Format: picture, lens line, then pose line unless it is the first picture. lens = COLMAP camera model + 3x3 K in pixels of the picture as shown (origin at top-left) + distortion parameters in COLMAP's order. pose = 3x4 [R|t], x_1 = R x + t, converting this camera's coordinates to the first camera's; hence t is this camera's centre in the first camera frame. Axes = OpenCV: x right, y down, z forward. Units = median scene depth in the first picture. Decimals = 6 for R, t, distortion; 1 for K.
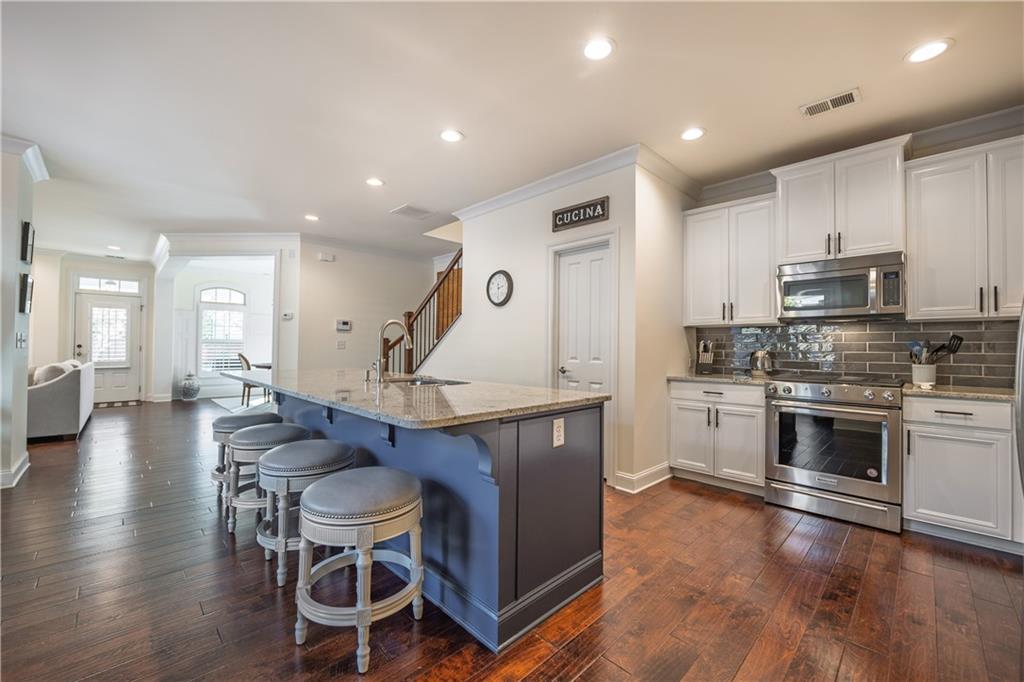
lens RADIAL K [[414.9, 0, 509.3], [0, 414.9, 341.7], [0, 0, 1]] dist [-0.011583, 0.000860]
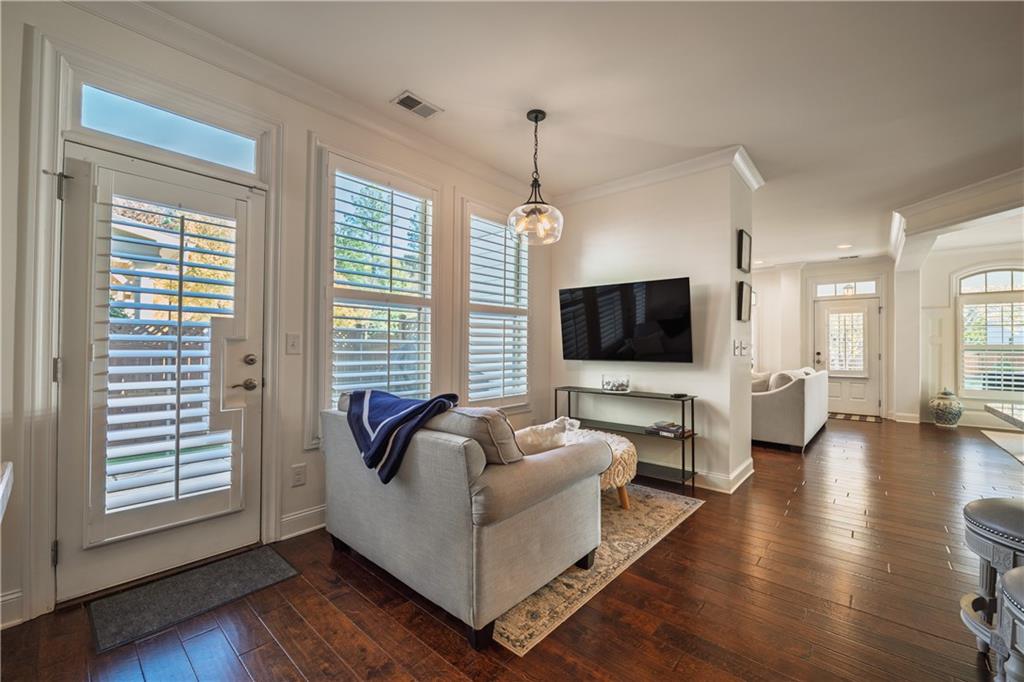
lens RADIAL K [[414.9, 0, 507.2], [0, 414.9, 340.4], [0, 0, 1]] dist [-0.011583, 0.000860]
pose [[0.080059, -0.024093, -0.996499, -0.102868], [0.002864, 0.999709, -0.023941, 0.000696], [0.996786, -0.000937, 0.080104, 0.159410]]
